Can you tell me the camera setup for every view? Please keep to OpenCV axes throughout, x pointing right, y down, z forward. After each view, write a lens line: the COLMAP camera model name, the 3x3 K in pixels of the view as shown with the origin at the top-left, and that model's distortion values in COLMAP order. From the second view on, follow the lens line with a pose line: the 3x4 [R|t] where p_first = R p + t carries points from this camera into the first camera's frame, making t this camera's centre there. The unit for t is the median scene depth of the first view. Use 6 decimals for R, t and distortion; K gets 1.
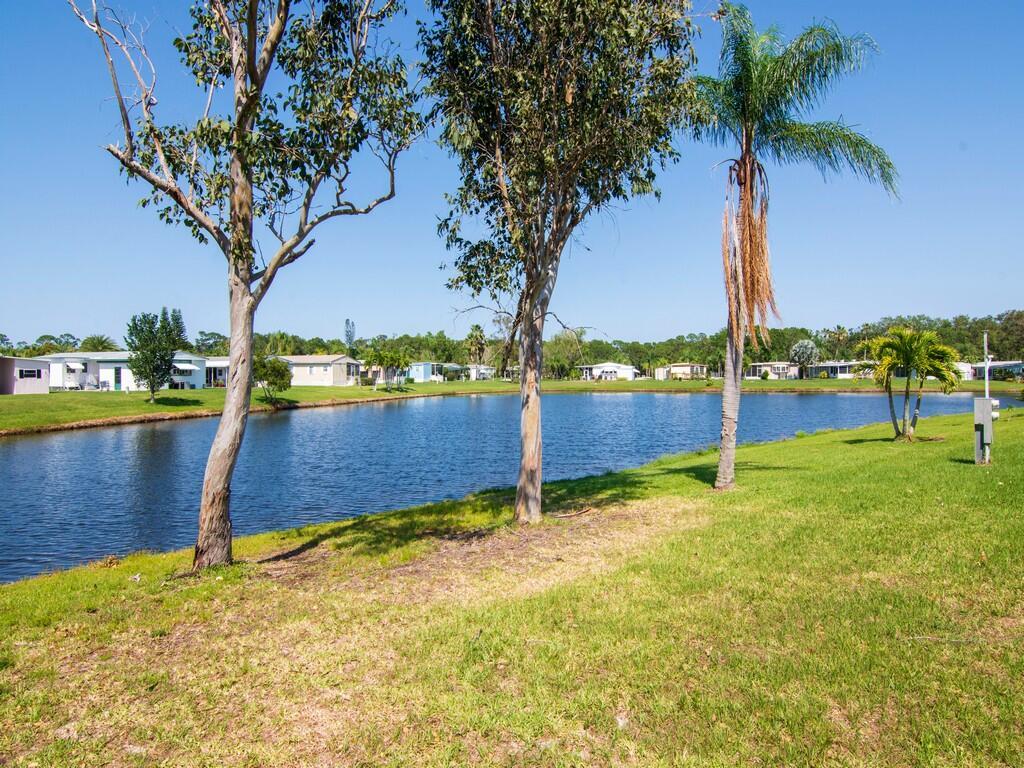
lens RADIAL K [[576.4, 0, 513.6], [0, 576.4, 373.1], [0, 0, 1]] dist [-0.000290, -0.001203]
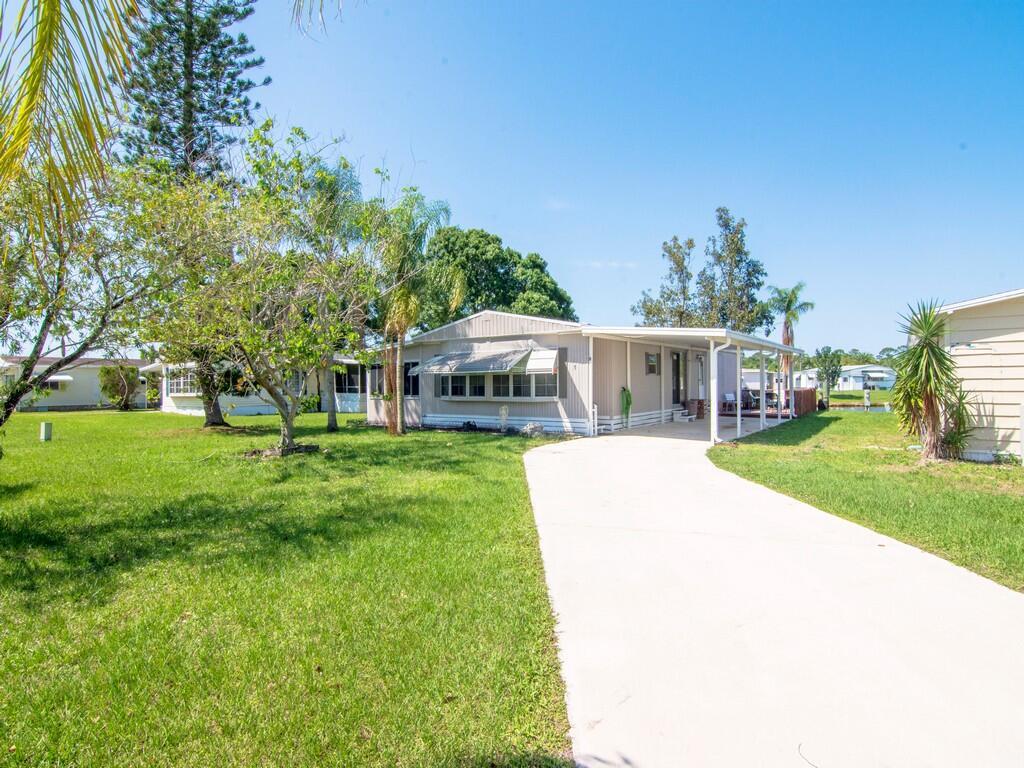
lens RADIAL K [[536.1, 0, 507.6], [0, 536.1, 385.0], [0, 0, 1]] dist [-0.005103, -0.002117]
pose [[0.217825, 0.003538, -0.975982, 0.479519], [0.010161, 0.999931, 0.005893, -0.002697], [0.975935, -0.011200, 0.217774, -0.201545]]
